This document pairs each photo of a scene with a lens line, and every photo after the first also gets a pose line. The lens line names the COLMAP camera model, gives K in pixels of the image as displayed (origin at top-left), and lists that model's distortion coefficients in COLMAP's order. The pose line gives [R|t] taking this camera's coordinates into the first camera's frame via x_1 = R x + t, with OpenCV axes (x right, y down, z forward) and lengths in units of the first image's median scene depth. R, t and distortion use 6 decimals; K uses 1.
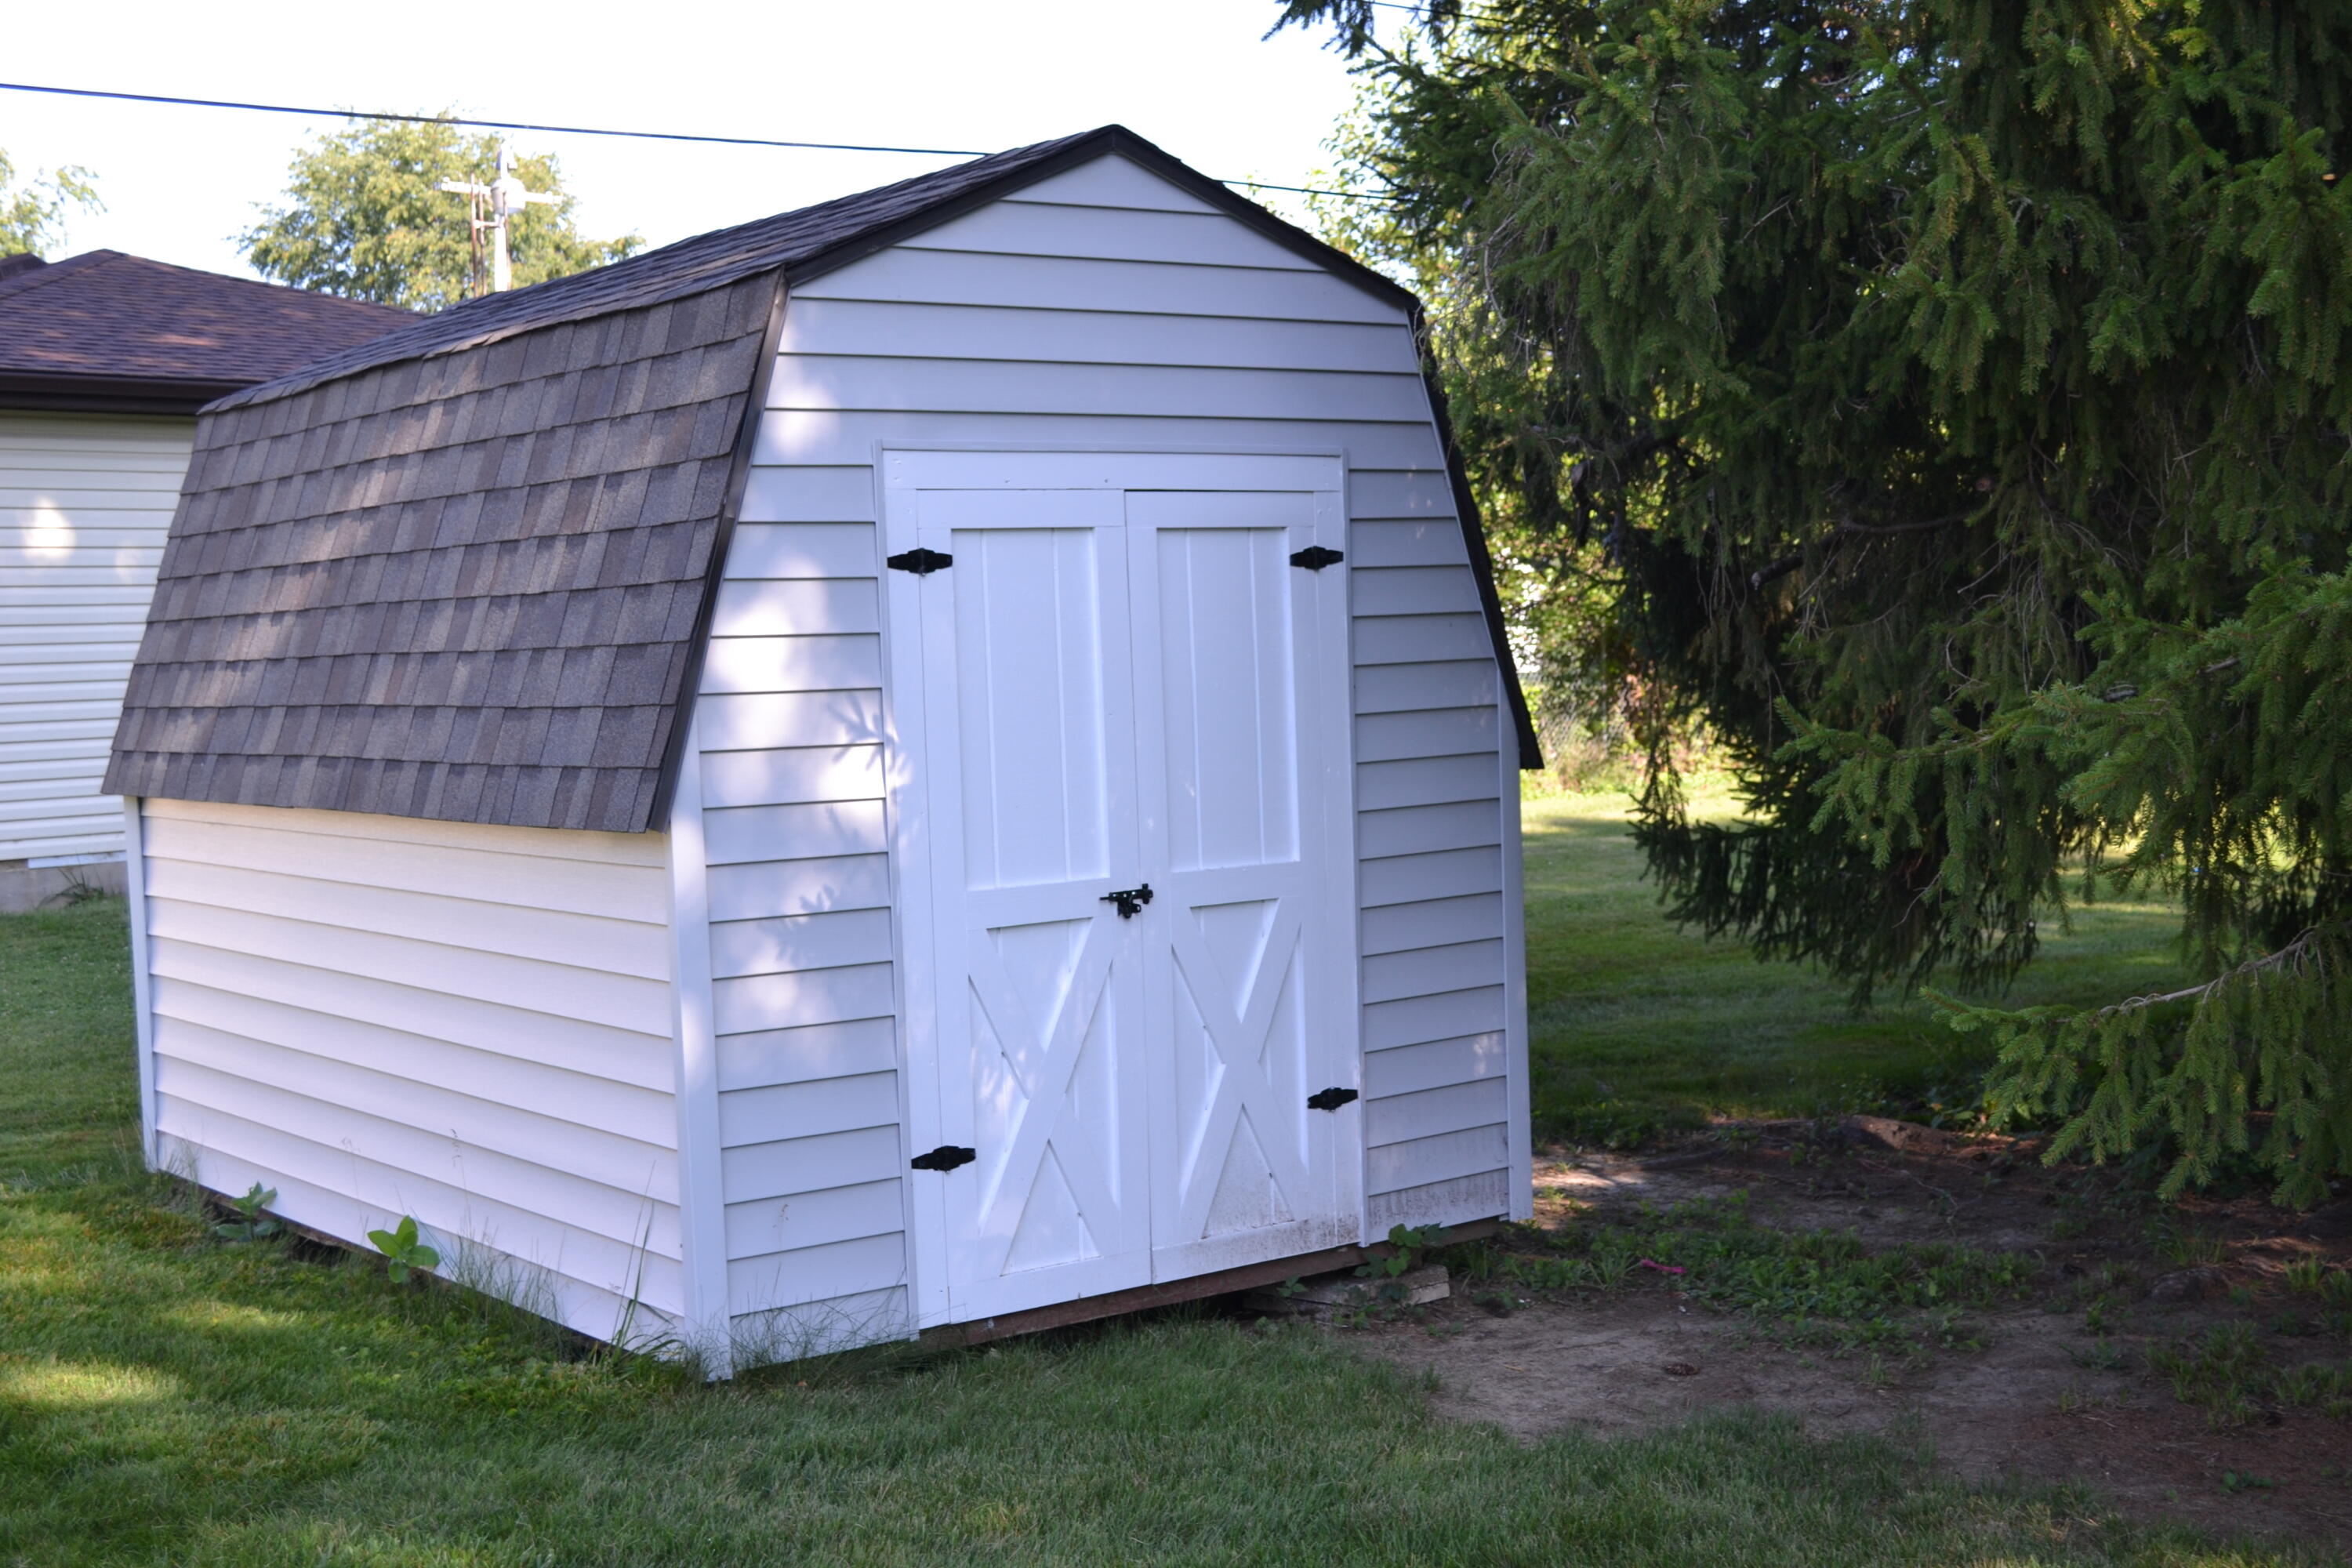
lens RADIAL K [[2982.8, 0, 1176.0], [0, 2982.8, 784.0], [0, 0, 1]] dist [-0.017109, -0.011304]
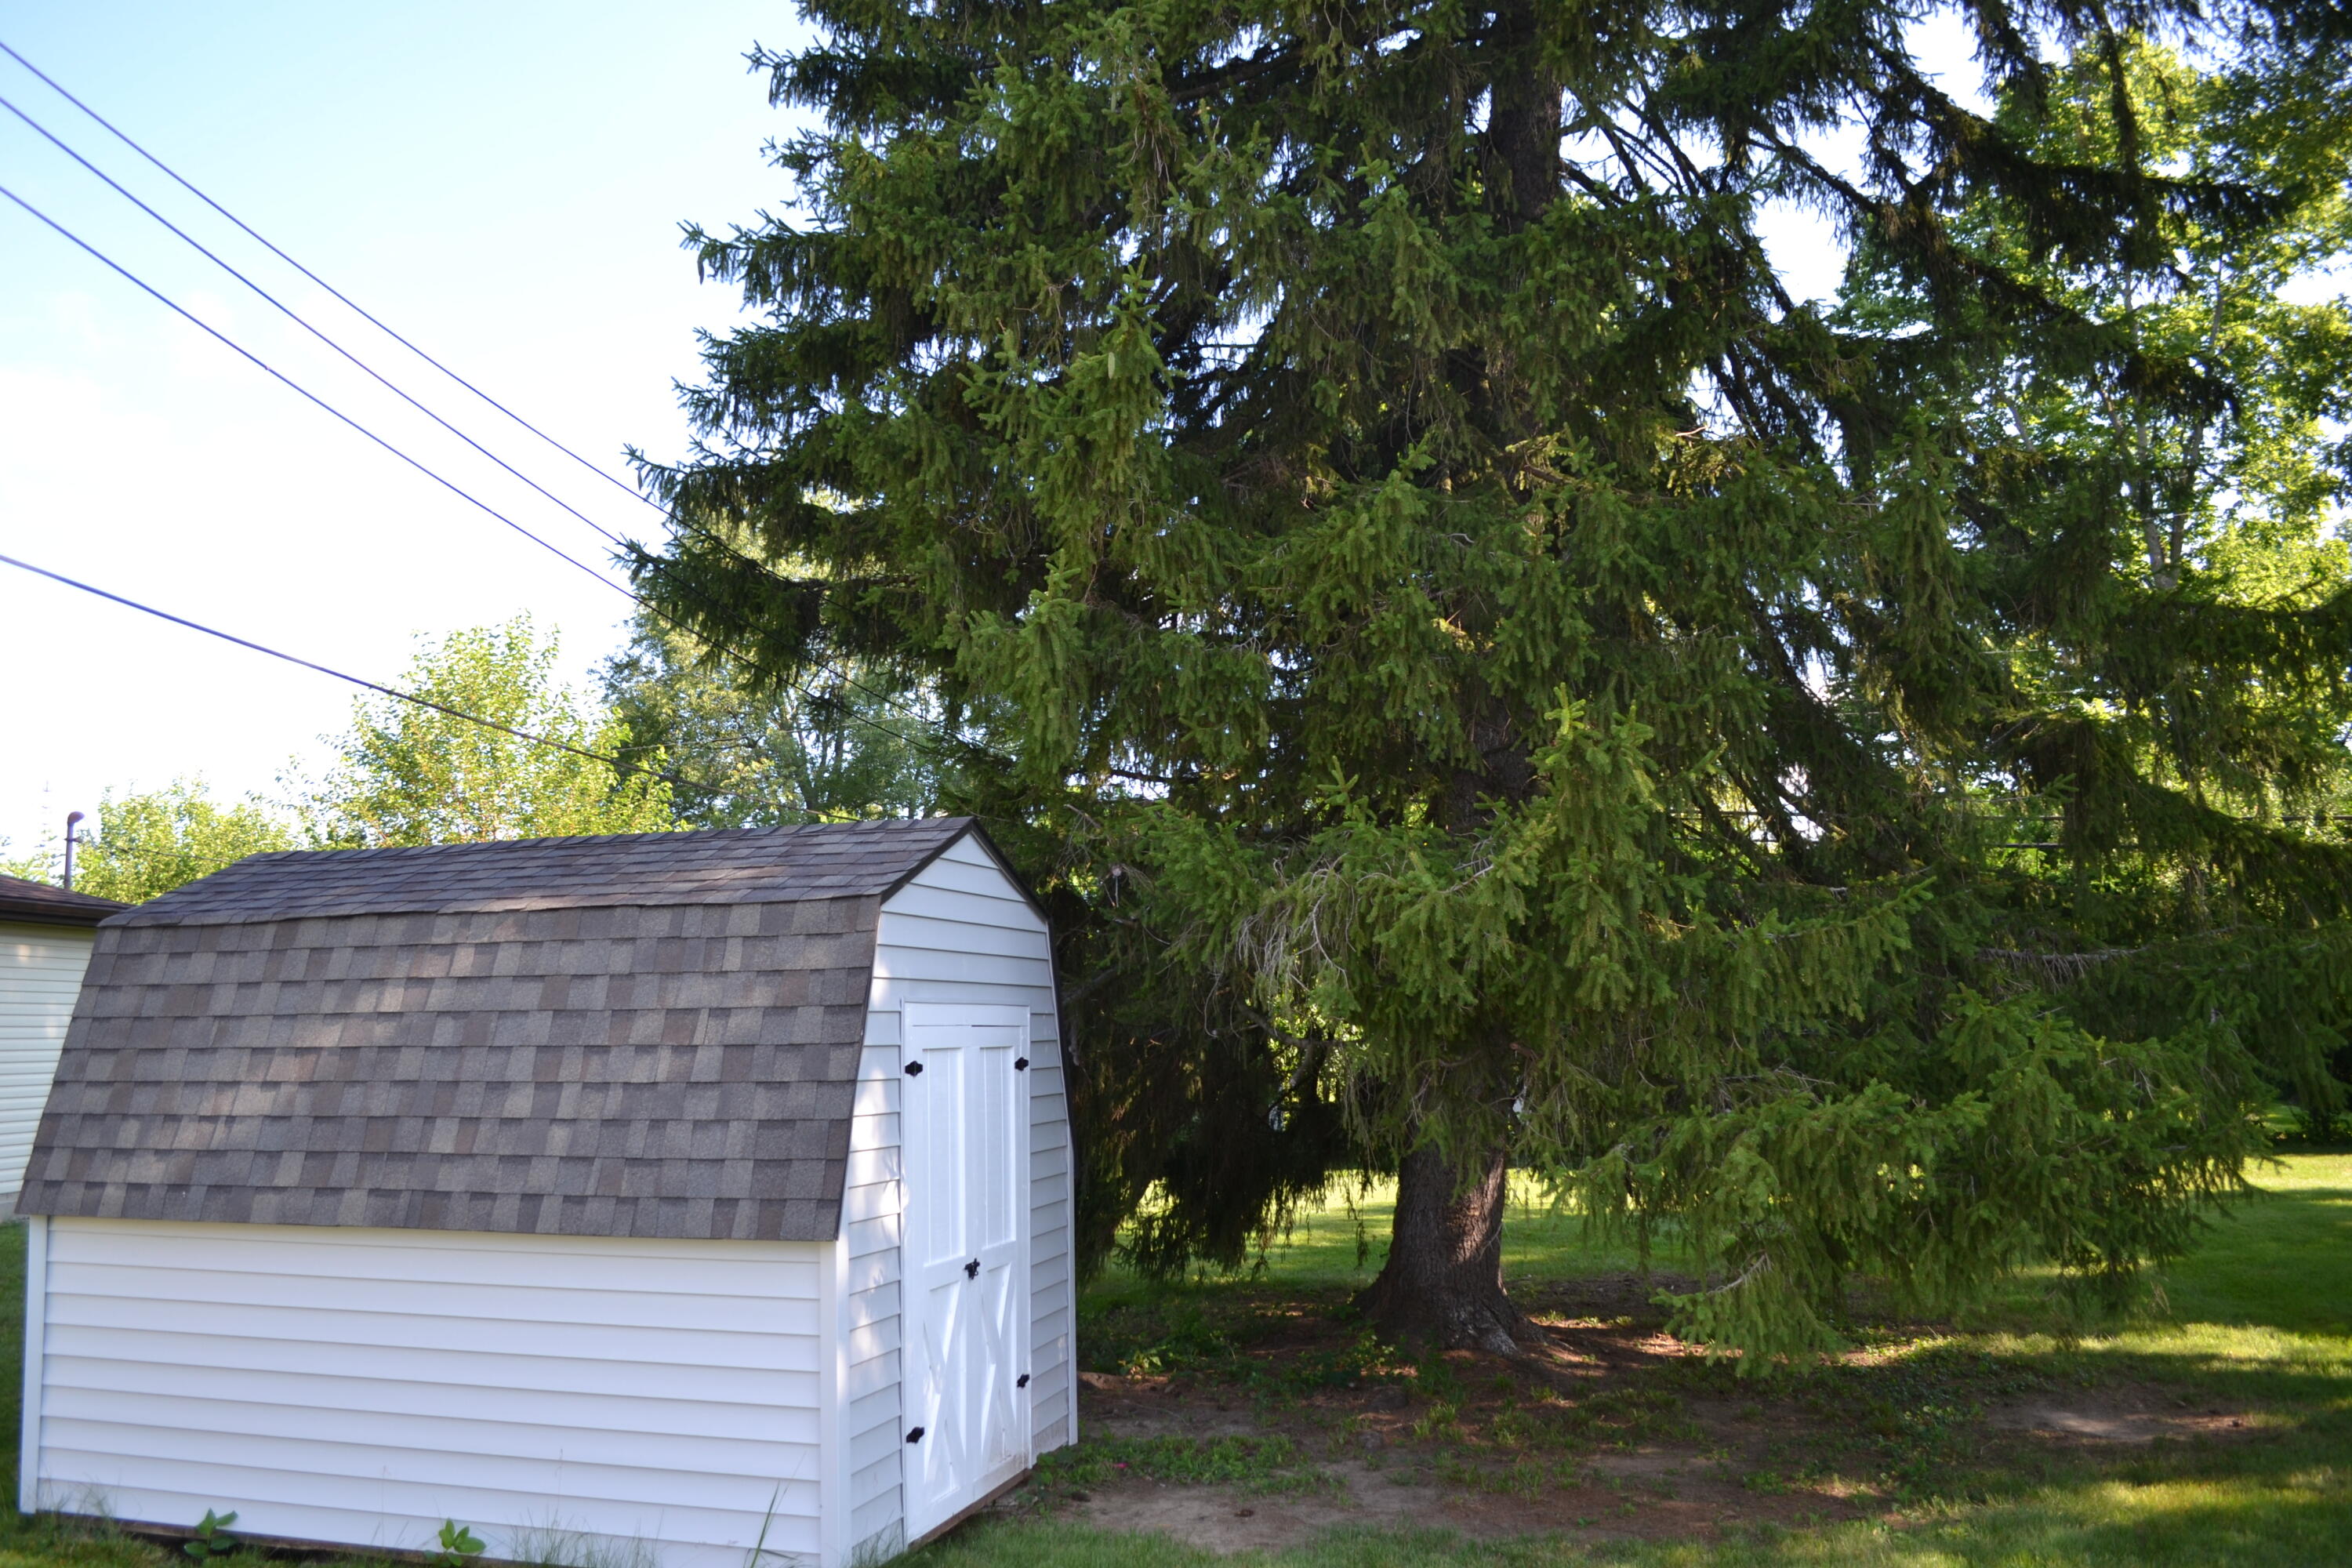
lens RADIAL K [[1888.1, 0, 1176.0], [0, 1888.1, 784.0], [0, 0, 1]] dist [-0.091236, 0.045758]
pose [[0.800786, 0.098690, 0.590764, -0.553311], [0.017878, 0.981954, -0.188274, -0.027453], [-0.598684, 0.161329, 0.784570, 0.051092]]
